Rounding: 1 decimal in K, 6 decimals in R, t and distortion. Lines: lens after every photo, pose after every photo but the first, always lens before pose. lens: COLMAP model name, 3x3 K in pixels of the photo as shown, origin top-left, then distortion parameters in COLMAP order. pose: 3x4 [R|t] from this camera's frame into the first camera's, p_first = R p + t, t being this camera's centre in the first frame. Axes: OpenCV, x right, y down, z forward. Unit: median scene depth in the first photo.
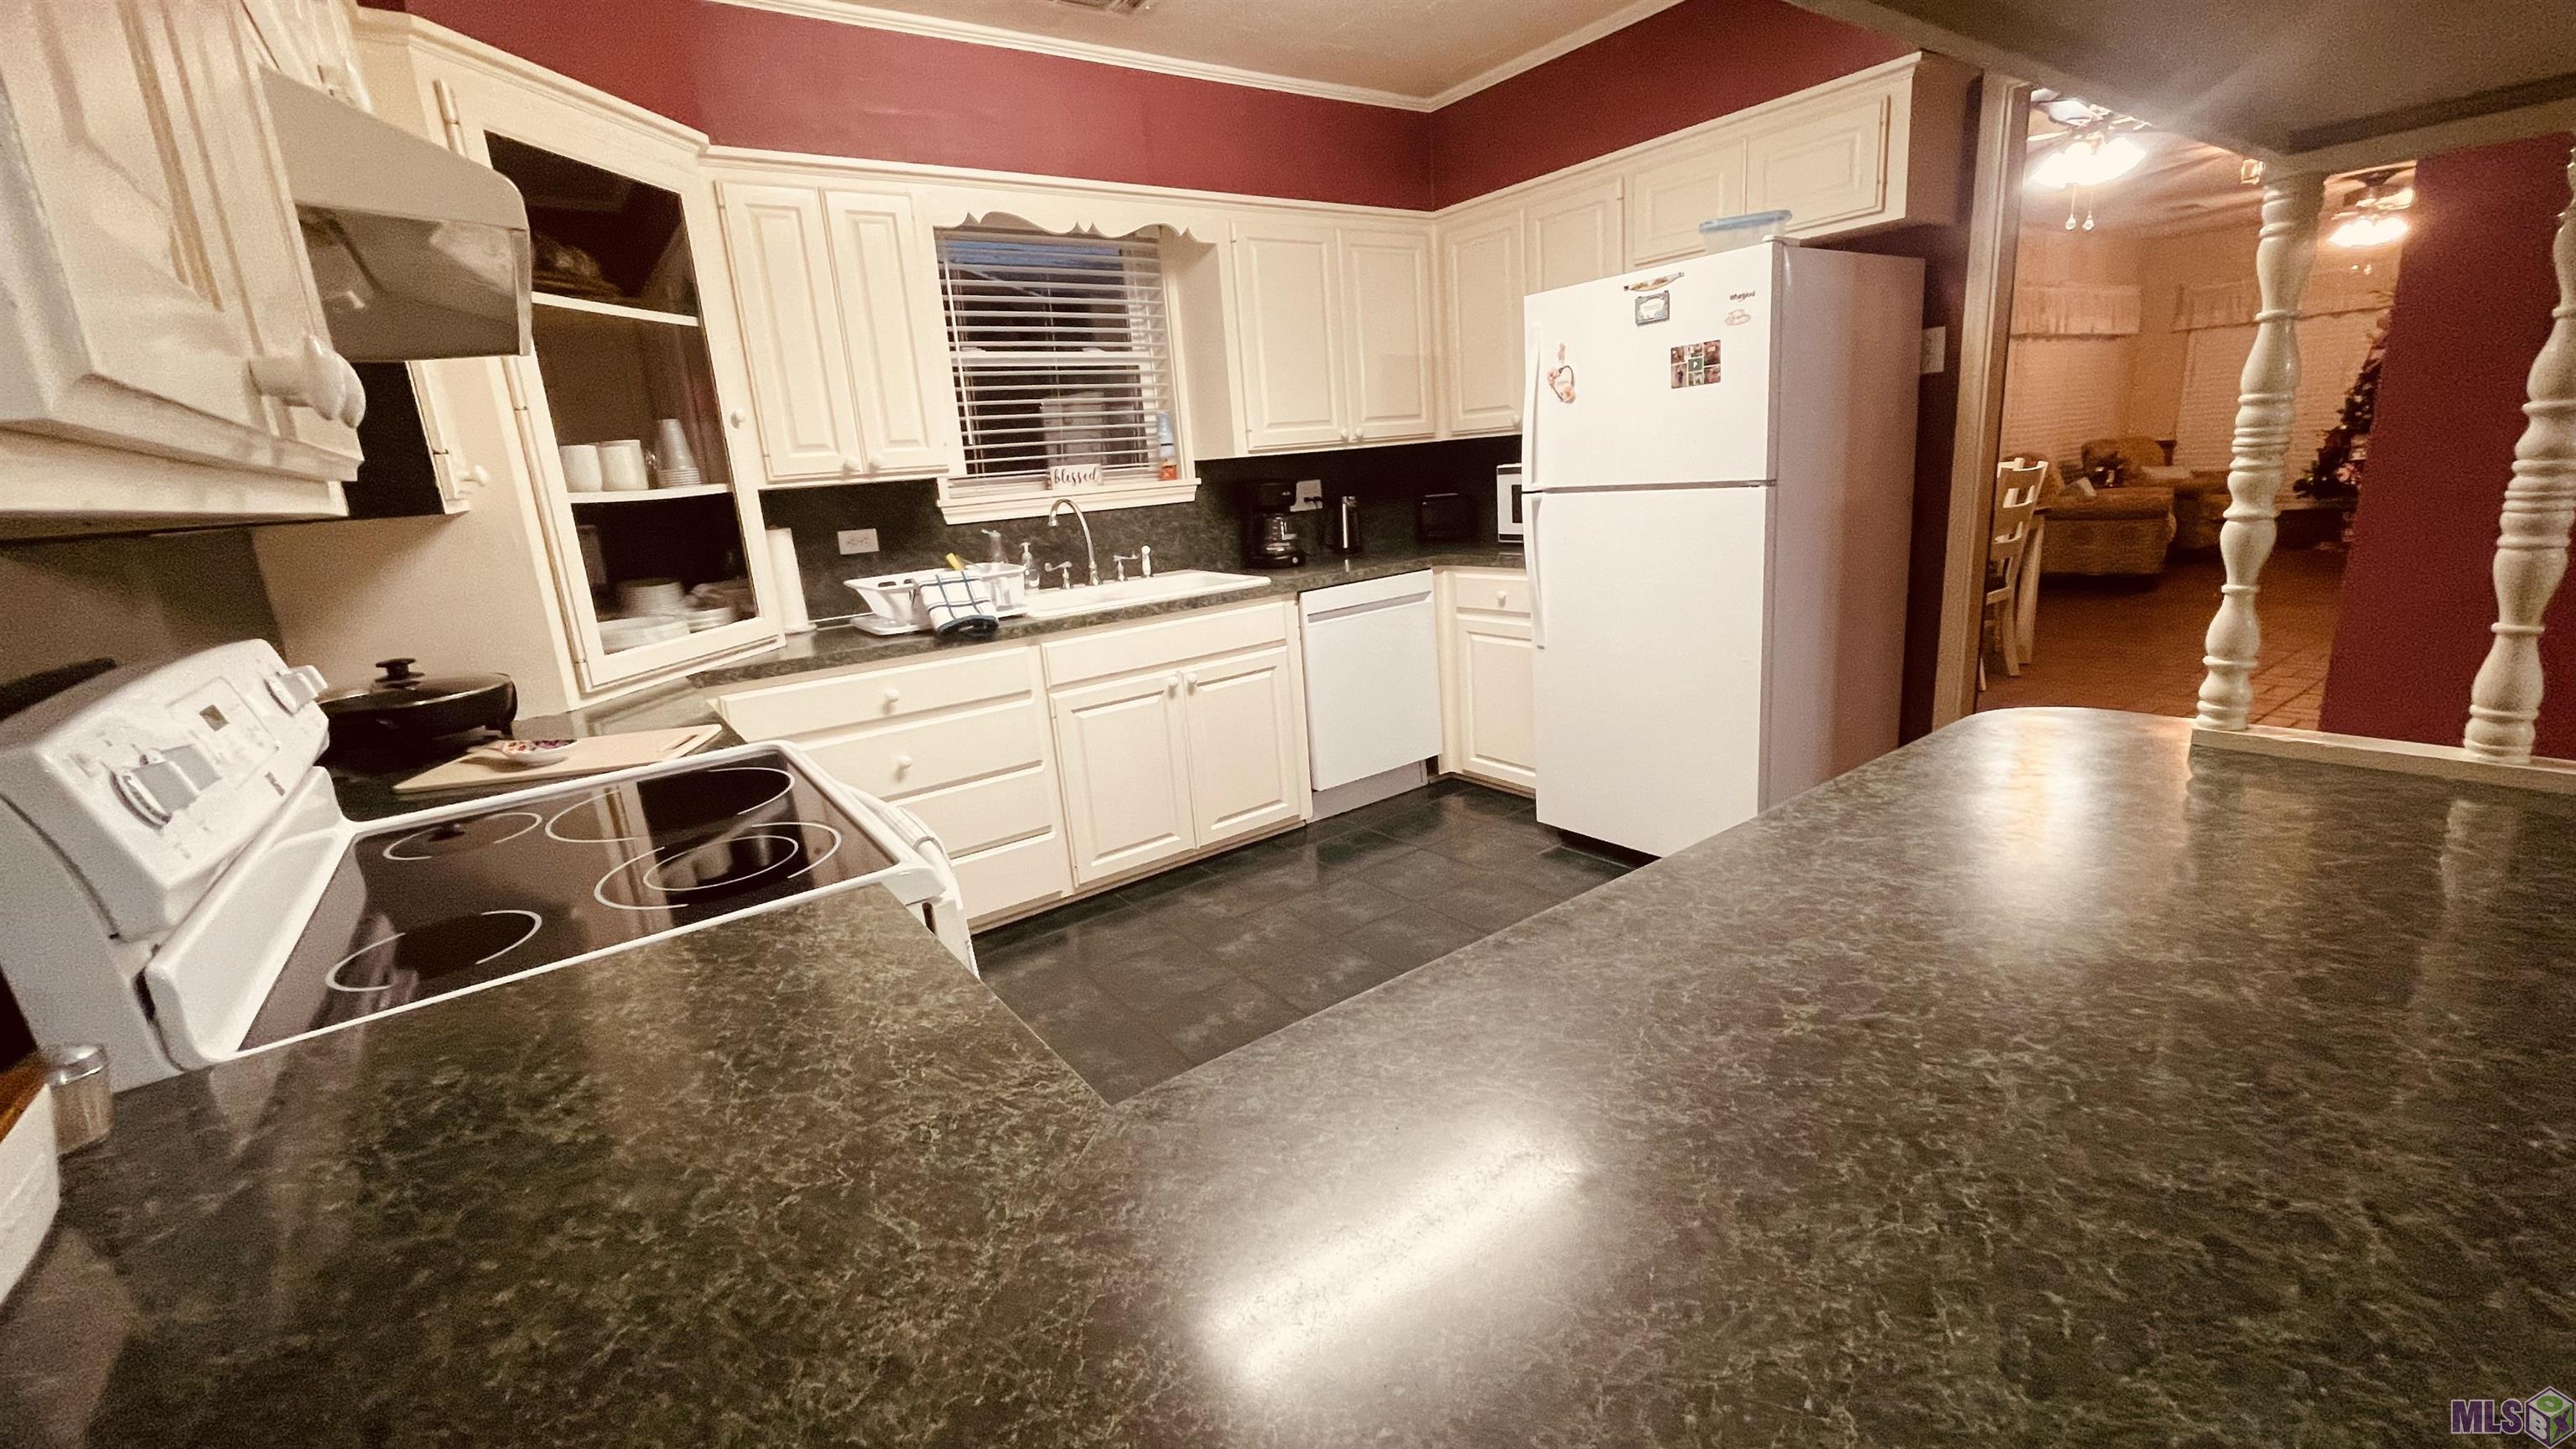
lens RADIAL K [[1049.5, 0, 1288.3], [0, 1049.5, 721.8], [0, 0, 1]] dist [-0.000218, -0.000152]
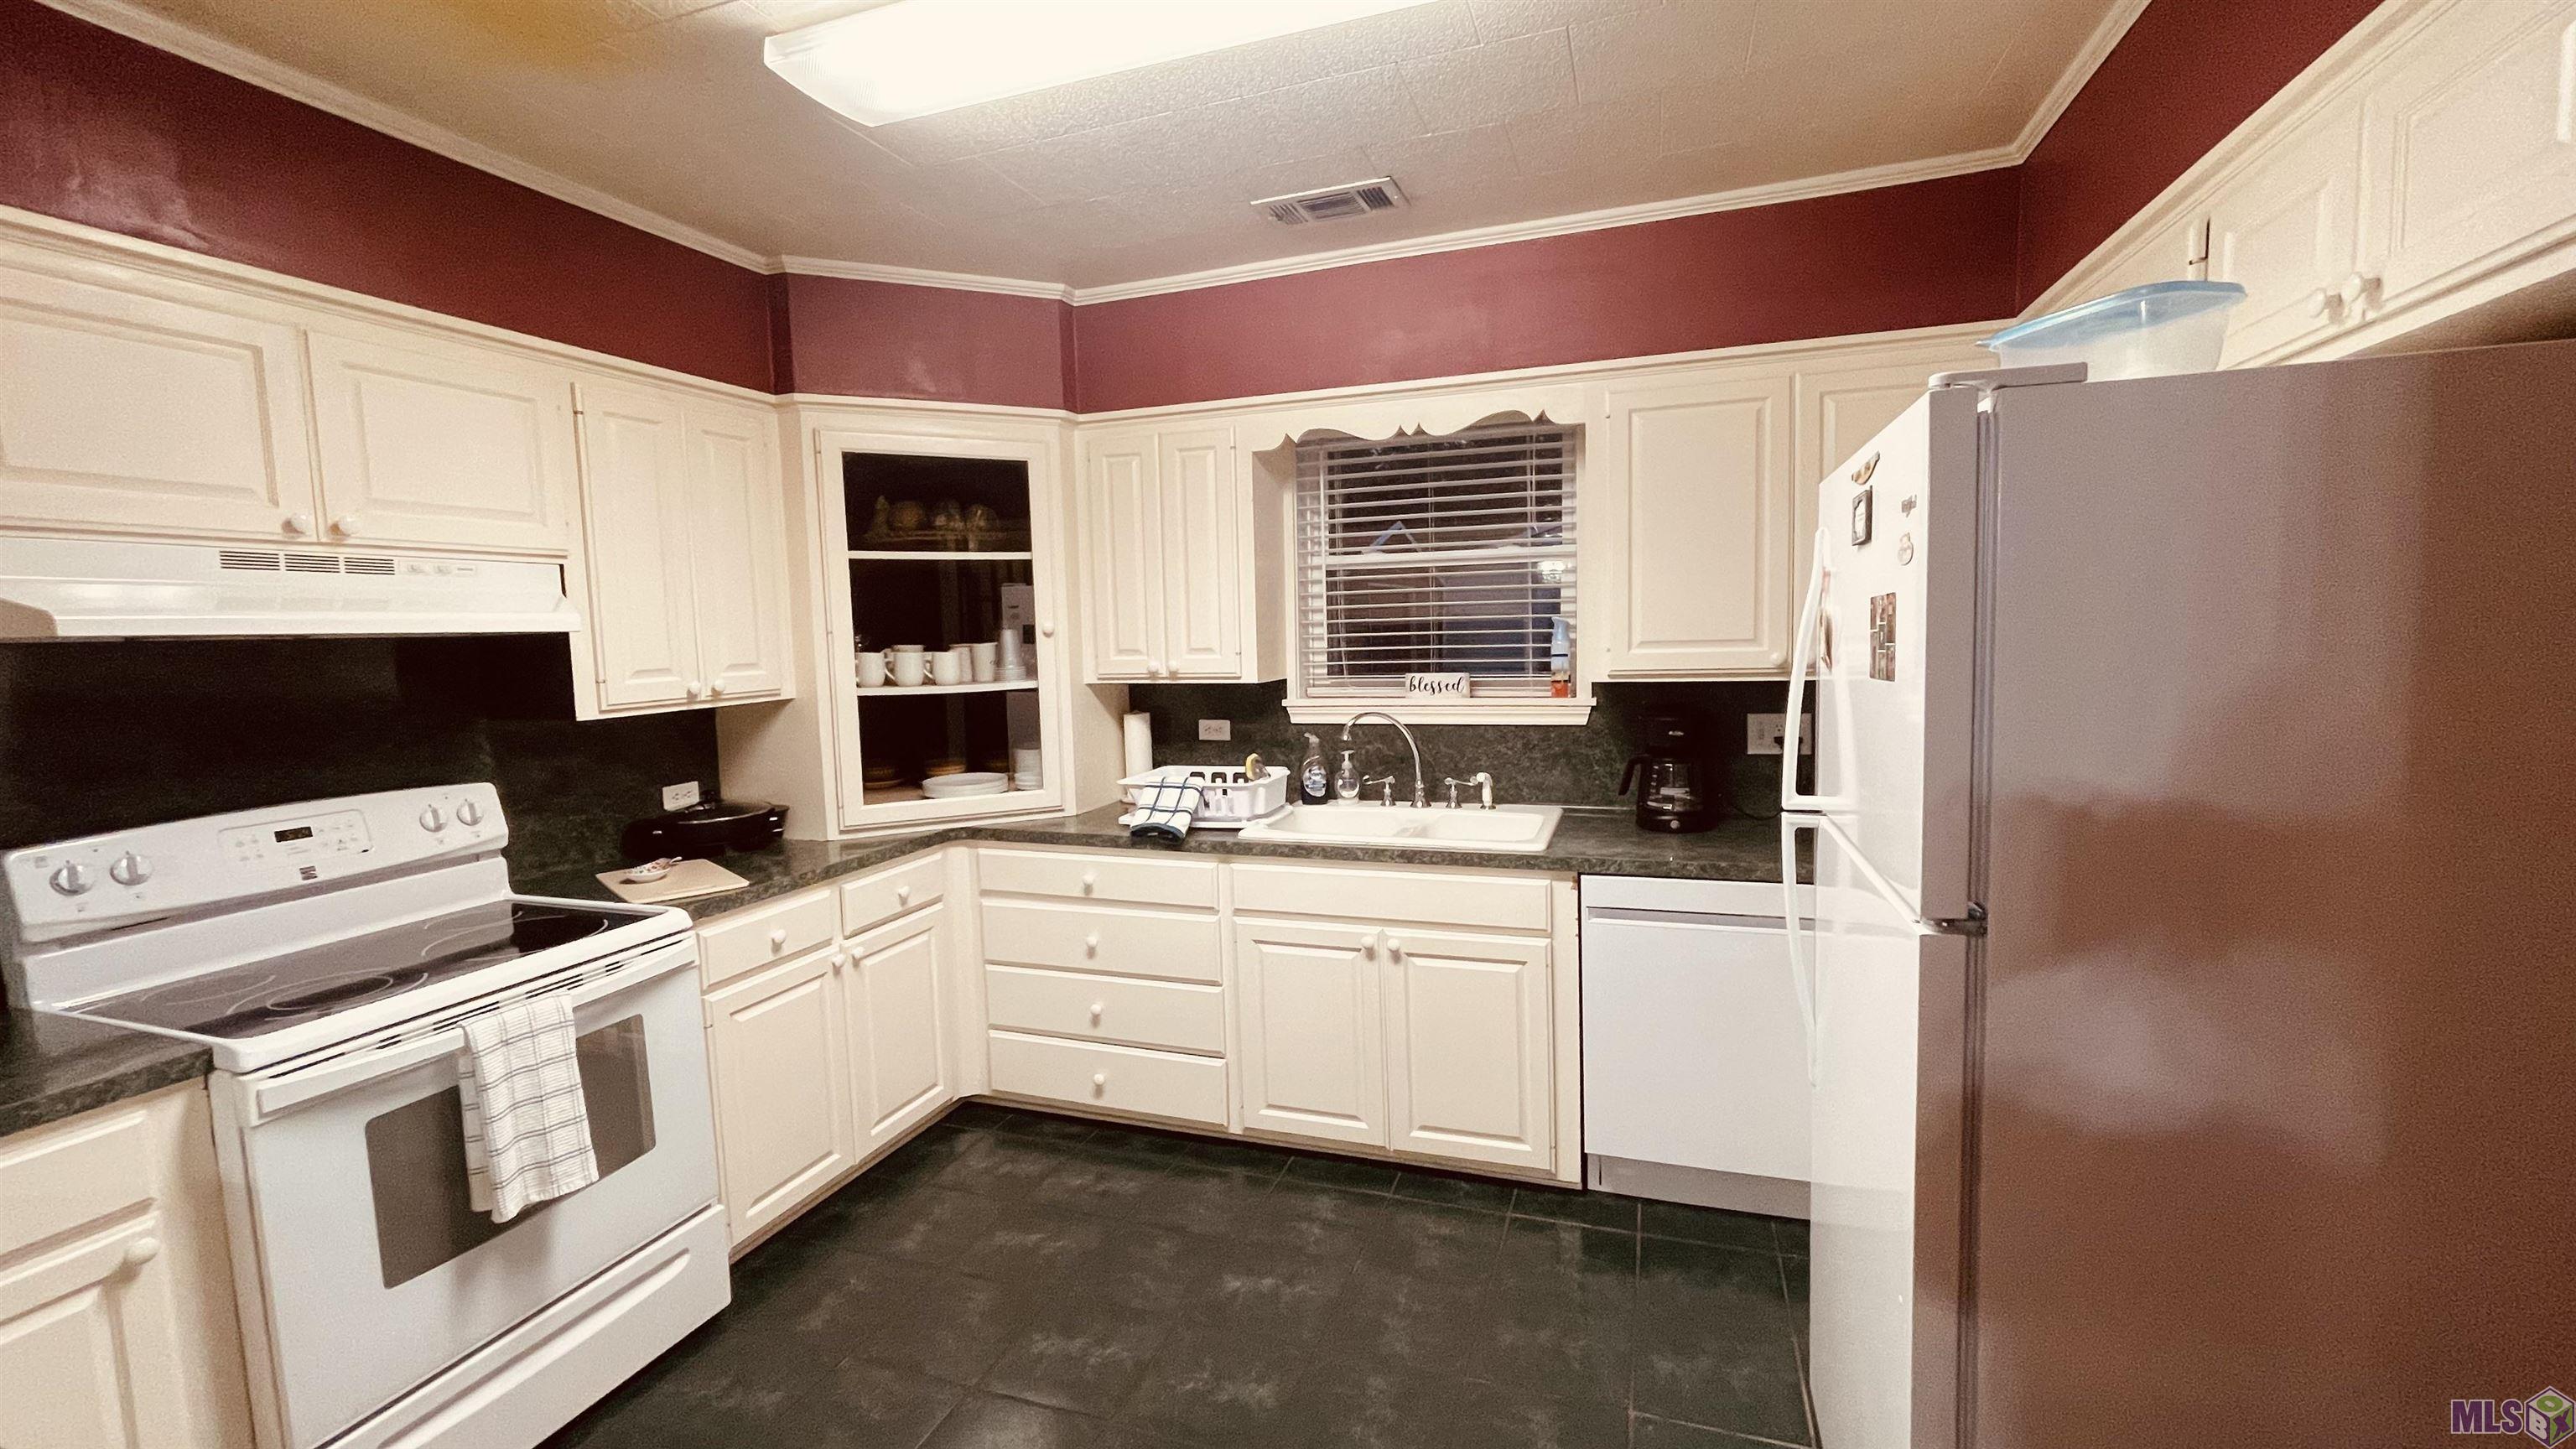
lens RADIAL K [[1049.5, 0, 1293.8], [0, 1049.5, 714.5], [0, 0, 1]] dist [-0.000218, -0.000152]
pose [[0.574565, 0.120504, -0.809539, 0.514776], [-0.215897, 0.976384, -0.007891, -0.195499], [0.789470, 0.179311, 0.587013, 0.418901]]
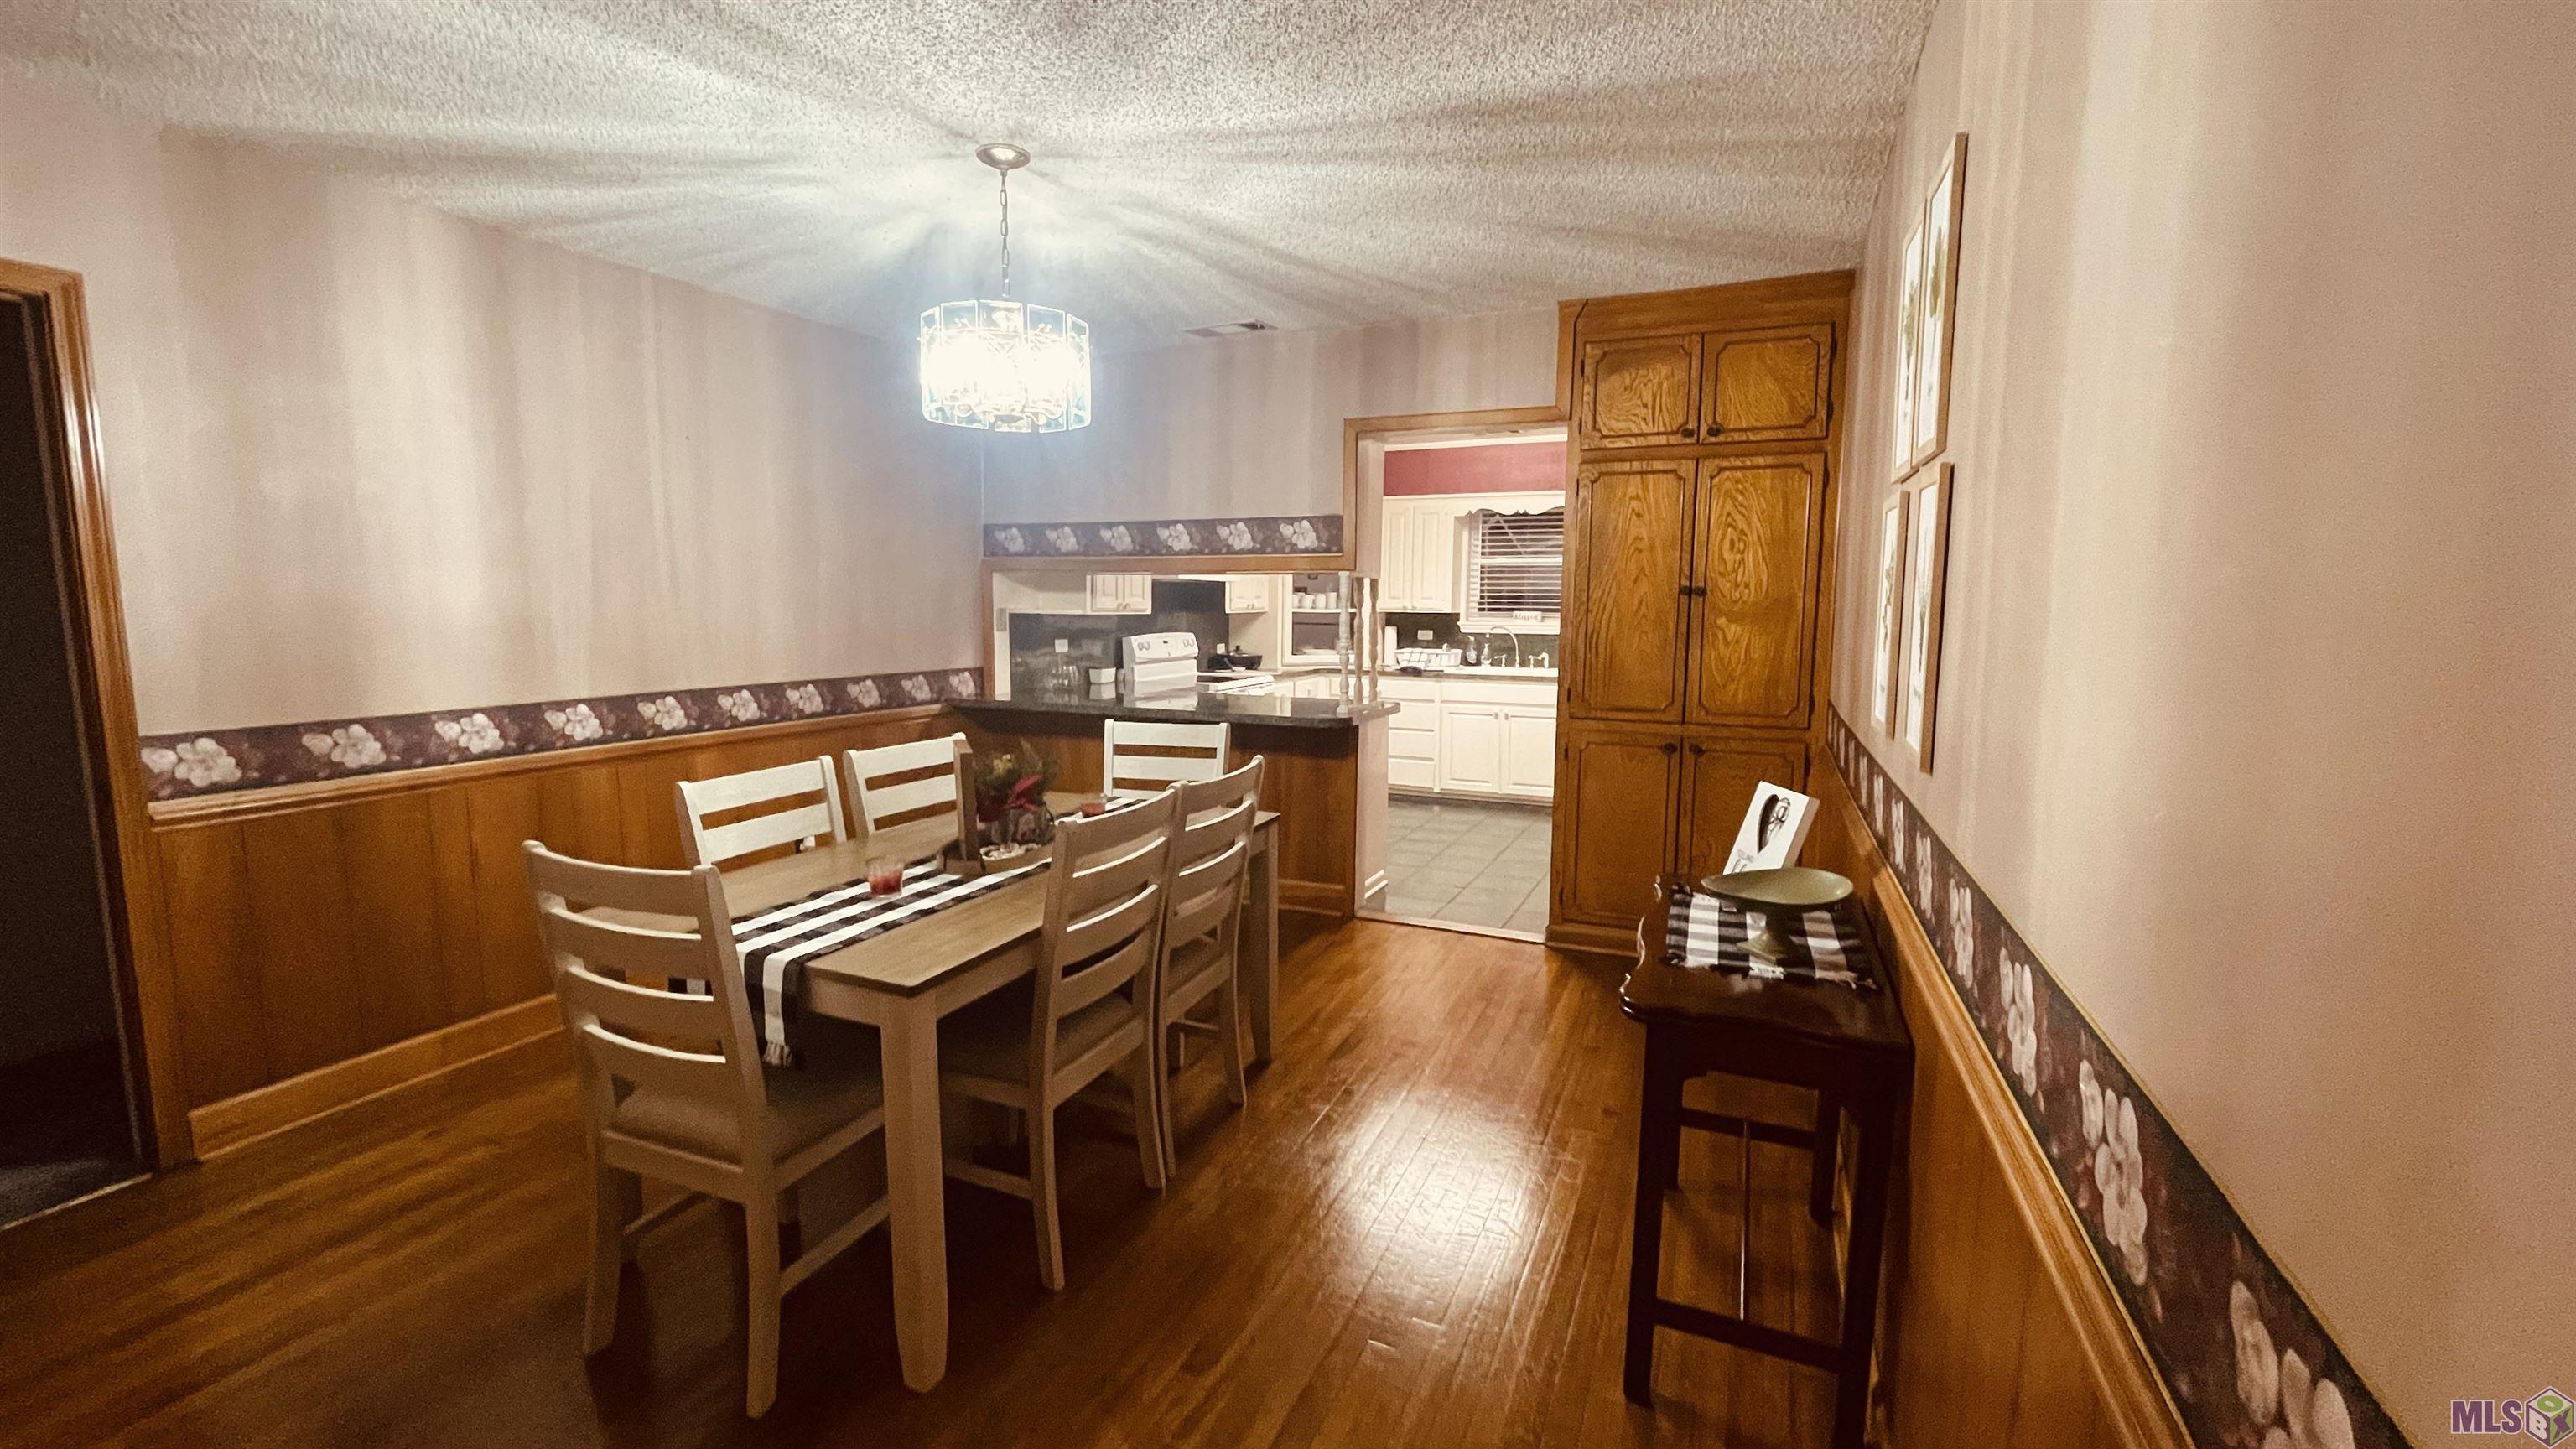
lens RADIAL K [[1049.5, 0, 1278.2], [0, 1049.5, 716.5], [0, 0, 1]] dist [-0.000218, -0.000152]
pose [[0.497704, 0.169718, -0.850580, 1.526024], [-0.257569, 0.965351, 0.041906, -0.002458], [0.828220, 0.198226, 0.524174, -0.527736]]
